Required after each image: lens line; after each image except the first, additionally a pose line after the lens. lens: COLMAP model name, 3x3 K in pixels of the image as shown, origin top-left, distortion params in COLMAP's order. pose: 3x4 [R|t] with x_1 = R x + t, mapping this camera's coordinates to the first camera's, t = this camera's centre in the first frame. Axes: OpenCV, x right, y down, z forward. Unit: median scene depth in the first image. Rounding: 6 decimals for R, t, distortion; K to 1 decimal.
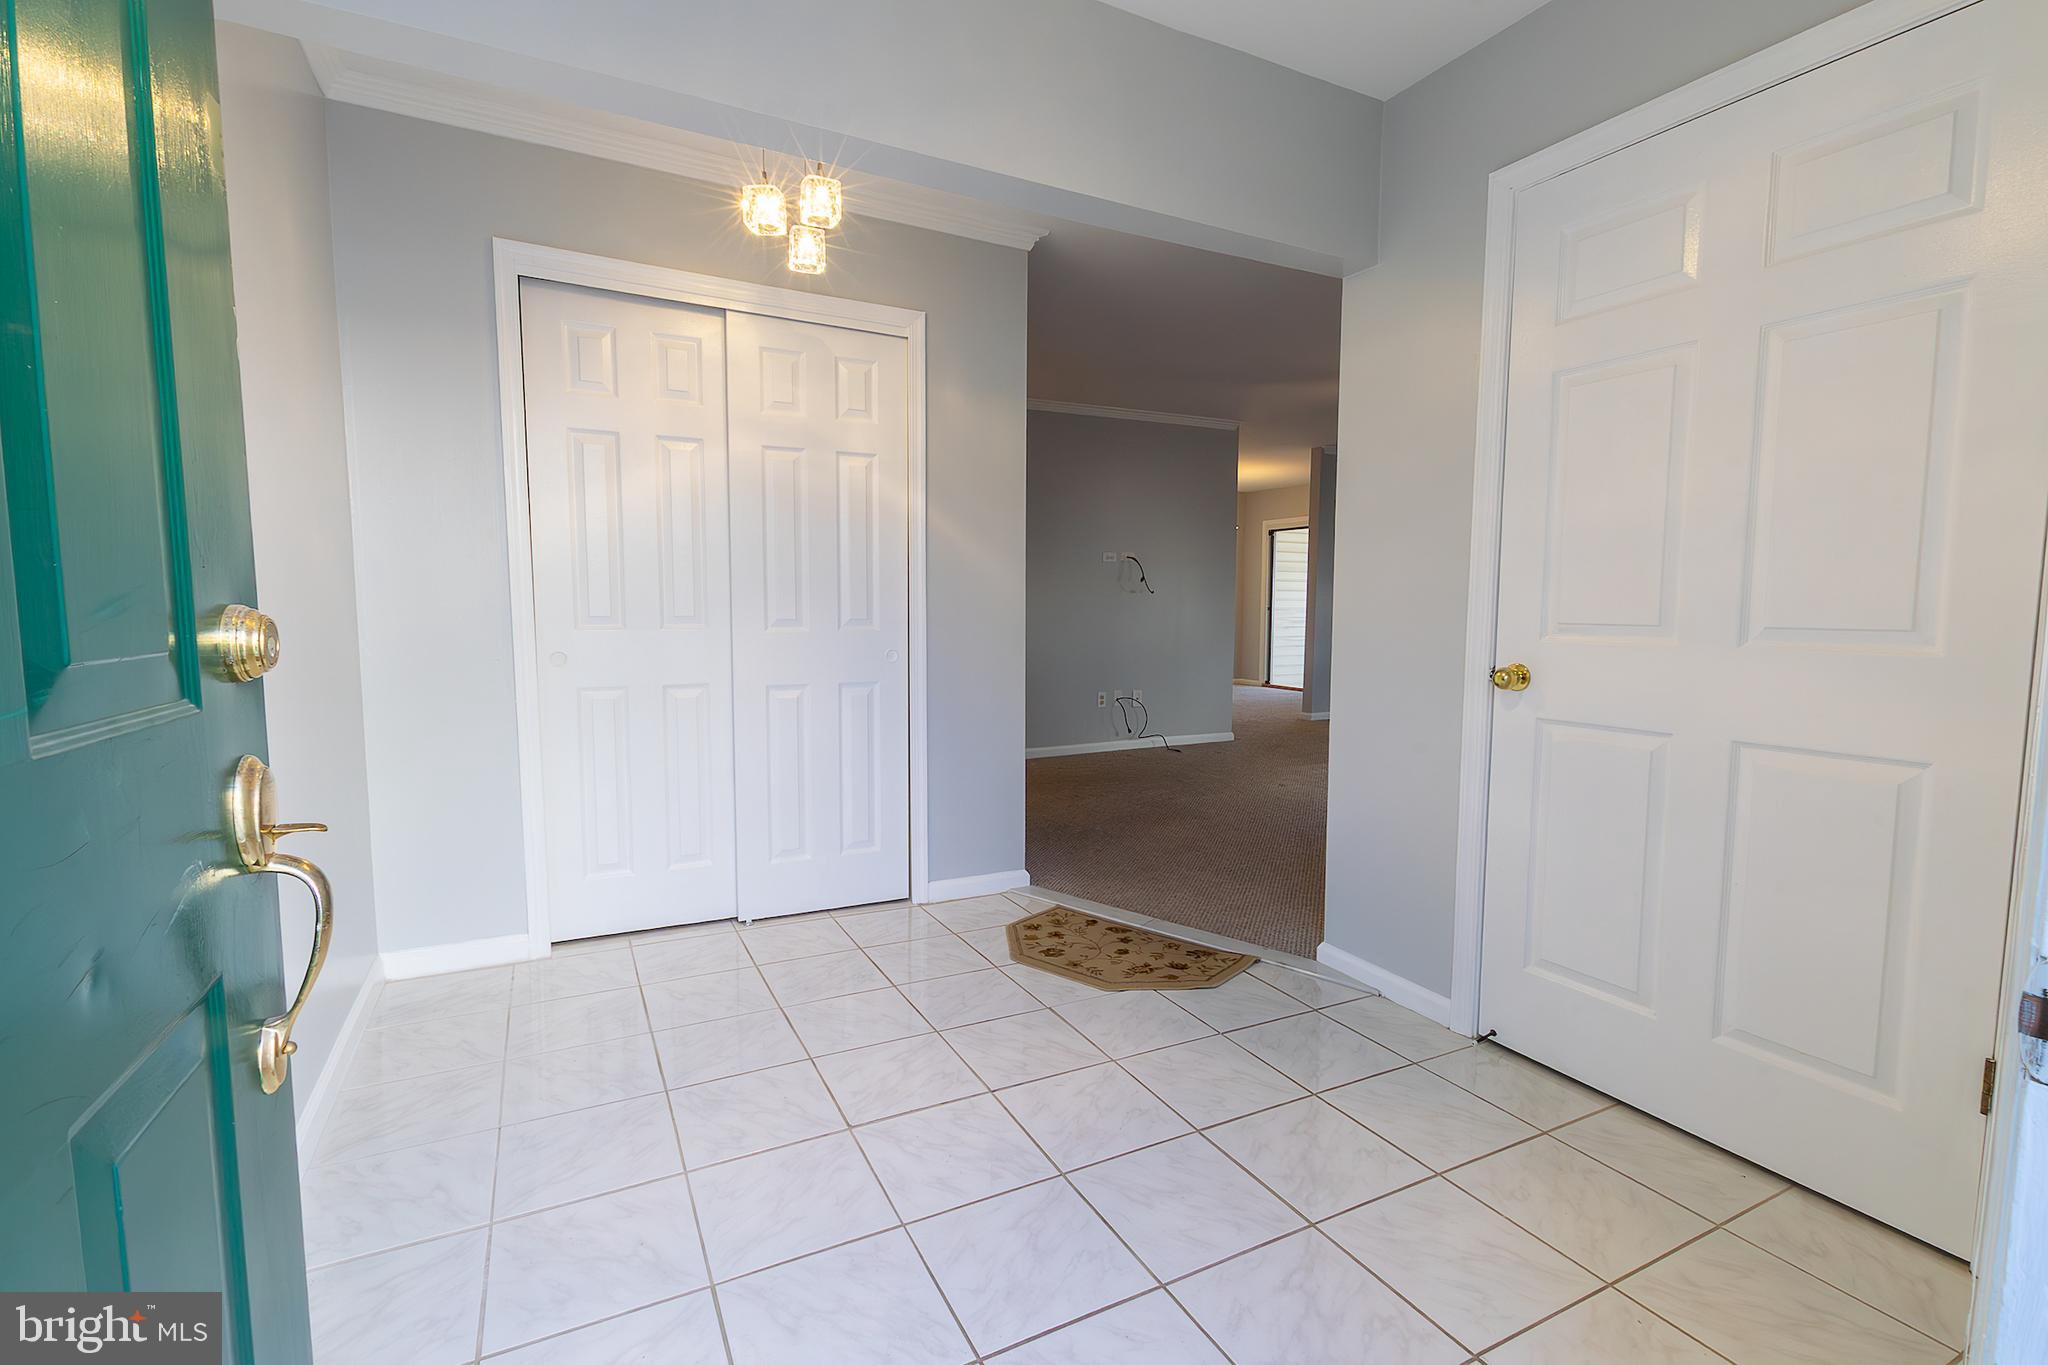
lens RADIAL K [[924.1, 0, 1024.1], [0, 924.1, 684.7], [0, 0, 1]] dist [0.012452, -0.003495]
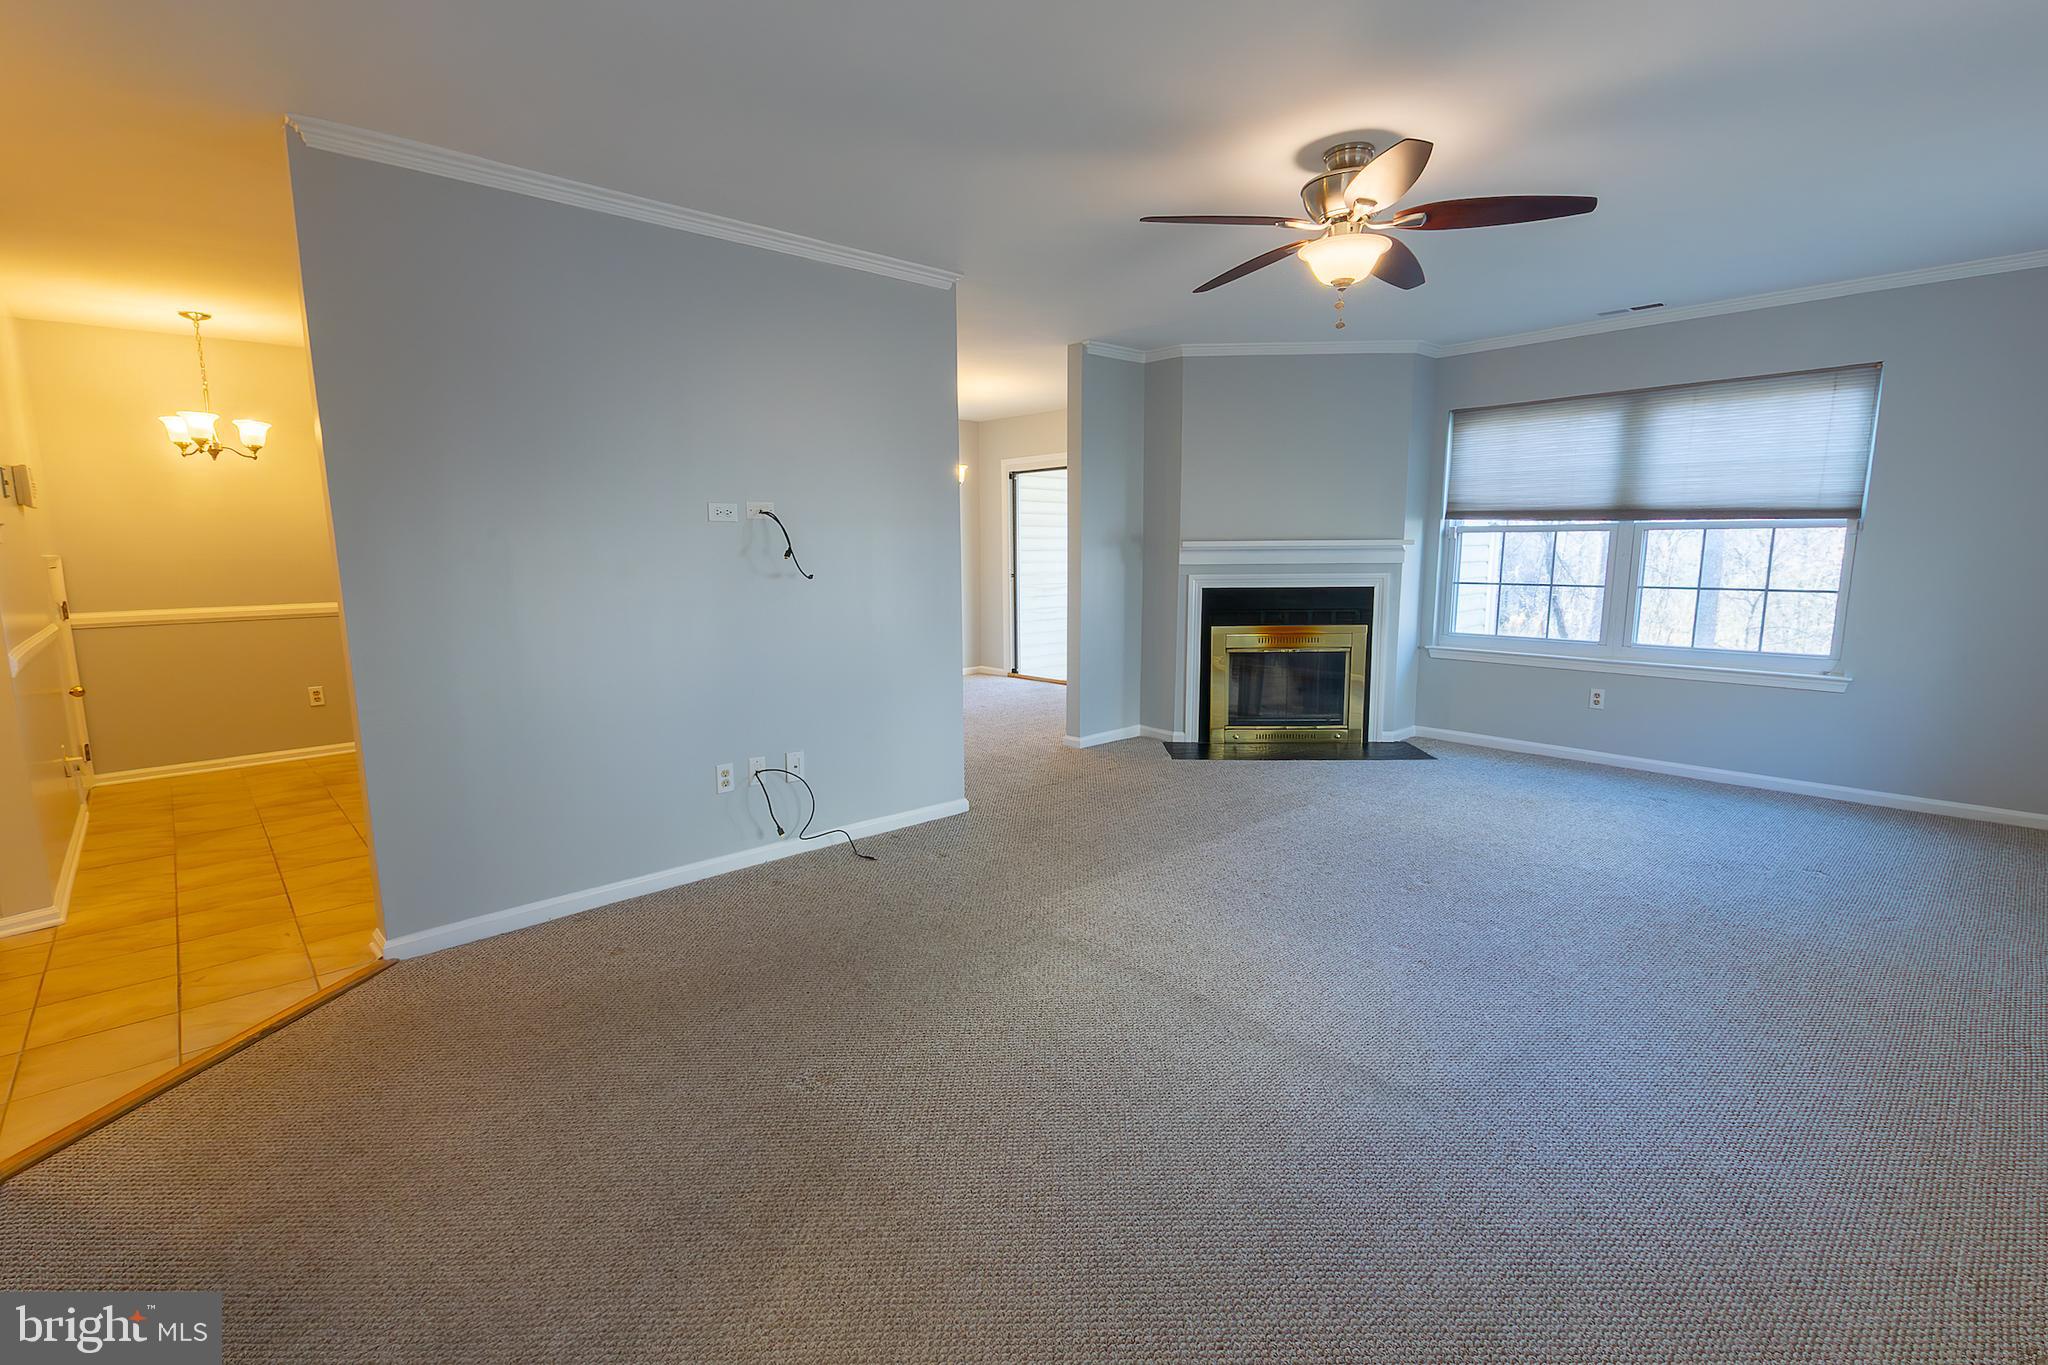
lens RADIAL K [[924.1, 0, 1025.3], [0, 924.1, 692.4], [0, 0, 1]] dist [0.012452, -0.003495]
pose [[0.962792, -0.050654, 0.265454, 0.105404], [0.033531, 0.997077, 0.068646, -0.060867], [-0.268155, -0.057190, 0.961677, 0.407405]]
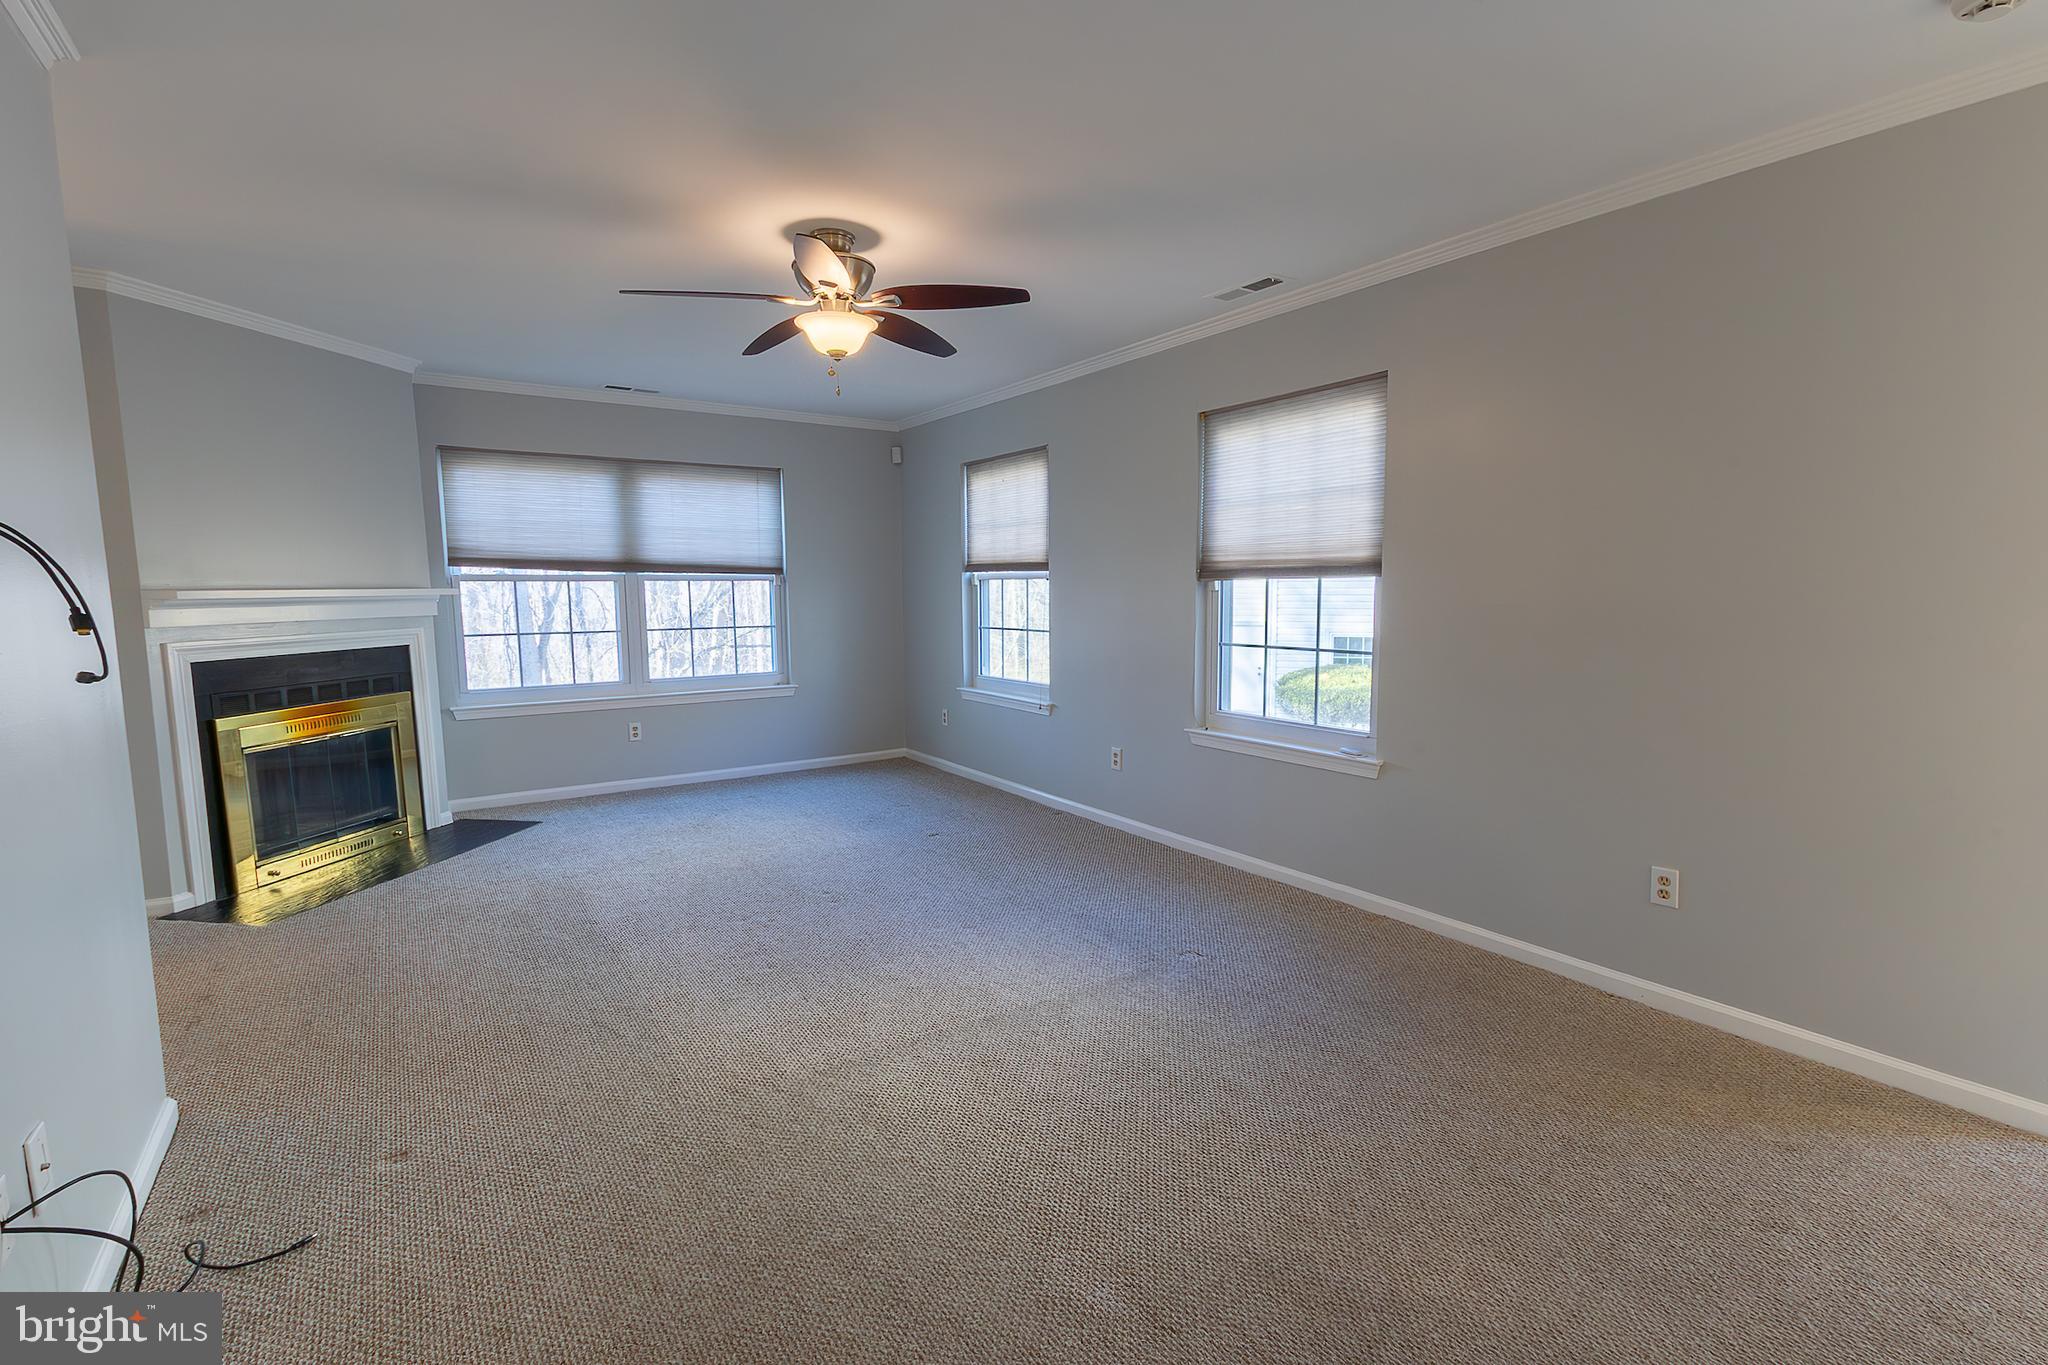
lens RADIAL K [[924.1, 0, 1023.2], [0, 924.1, 692.1], [0, 0, 1]] dist [0.012452, -0.003495]
pose [[-0.126848, -0.117341, 0.984957, -0.106498], [0.098268, 0.986607, 0.130193, -0.097429], [-0.987043, 0.113304, -0.113618, 0.751074]]
